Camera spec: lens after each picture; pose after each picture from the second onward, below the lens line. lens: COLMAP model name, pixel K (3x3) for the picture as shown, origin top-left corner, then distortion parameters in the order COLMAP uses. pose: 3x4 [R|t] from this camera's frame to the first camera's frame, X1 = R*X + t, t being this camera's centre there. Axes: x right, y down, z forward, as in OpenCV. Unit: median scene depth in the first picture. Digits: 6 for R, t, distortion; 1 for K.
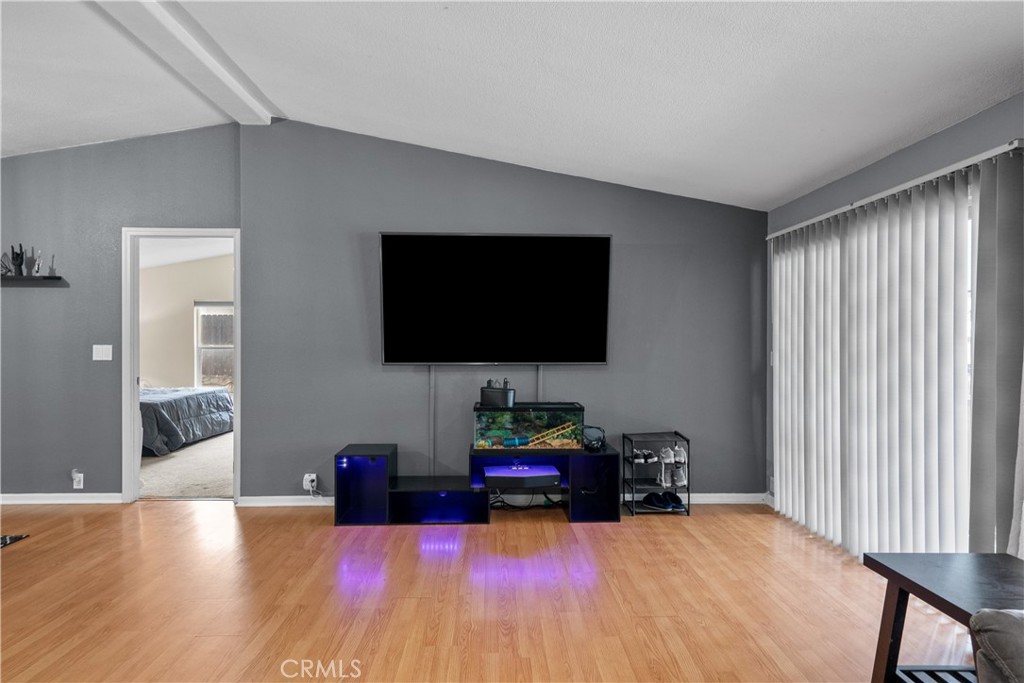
lens RADIAL K [[548.3, 0, 512.8], [0, 548.3, 344.9], [0, 0, 1]] dist [0.000249, 0.003565]
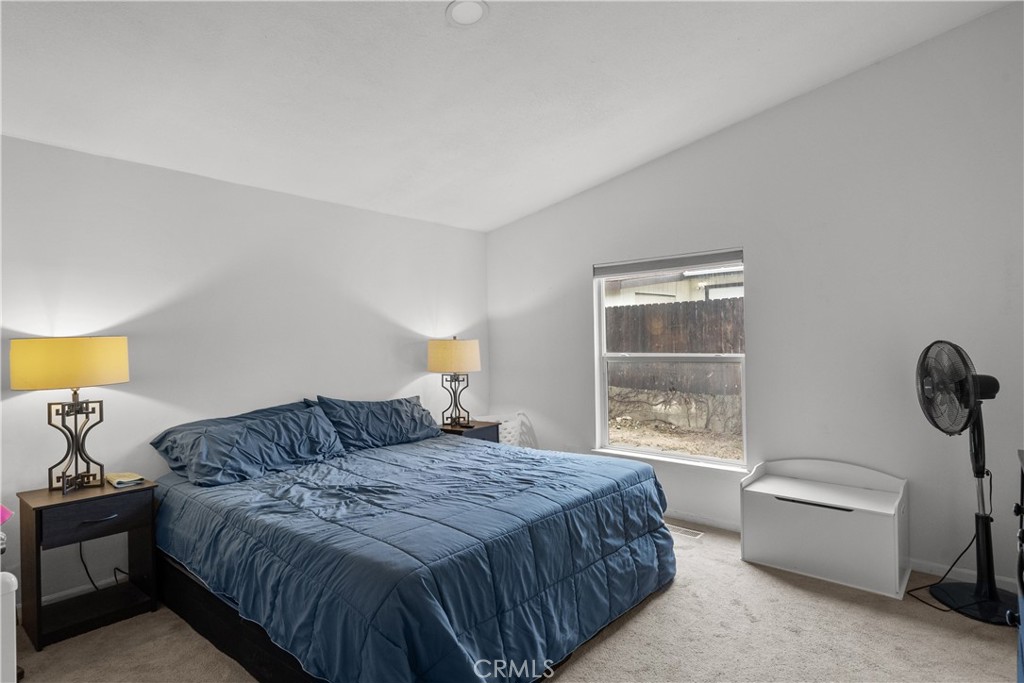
lens RADIAL K [[548.3, 0, 509.6], [0, 548.3, 342.8], [0, 0, 1]] dist [0.000249, 0.003565]
pose [[0.730026, -0.012899, -0.683297, -0.596044], [0.014849, 0.999885, -0.003011, -0.019304], [0.683258, -0.007948, 0.730134, 1.181228]]
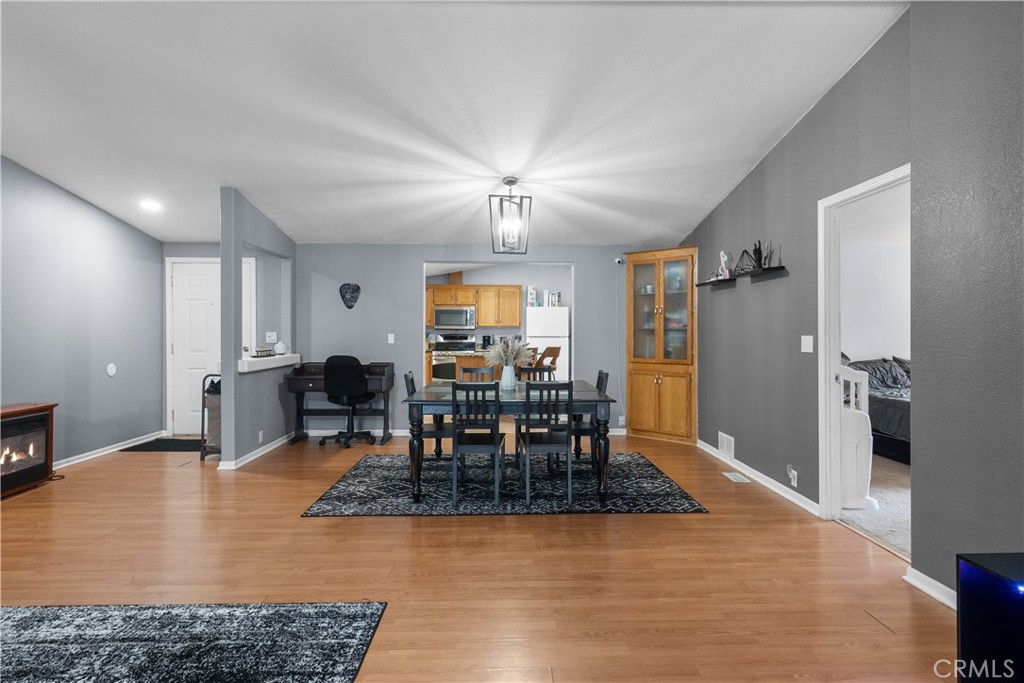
lens RADIAL K [[548.3, 0, 516.5], [0, 548.3, 332.8], [0, 0, 1]] dist [0.000249, 0.003565]
pose [[-0.004188, -0.003158, -0.999986, 0.165508], [-0.005144, 0.999982, -0.003136, 0.000825], [0.999978, 0.005130, -0.004204, 0.534272]]
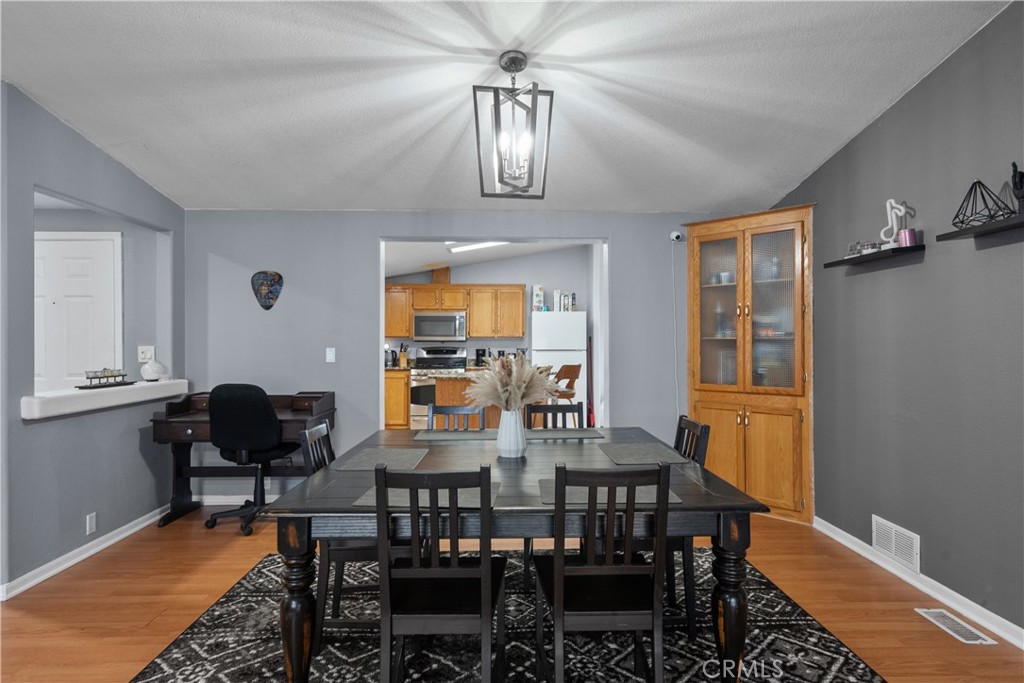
lens RADIAL K [[548.3, 0, 511.5], [0, 548.3, 339.9], [0, 0, 1]] dist [0.000249, 0.003565]
pose [[-0.012084, -0.012418, -0.999850, -0.376210], [-0.002441, 0.999920, -0.012389, -0.001944], [0.999924, 0.002291, -0.012113, 0.520632]]
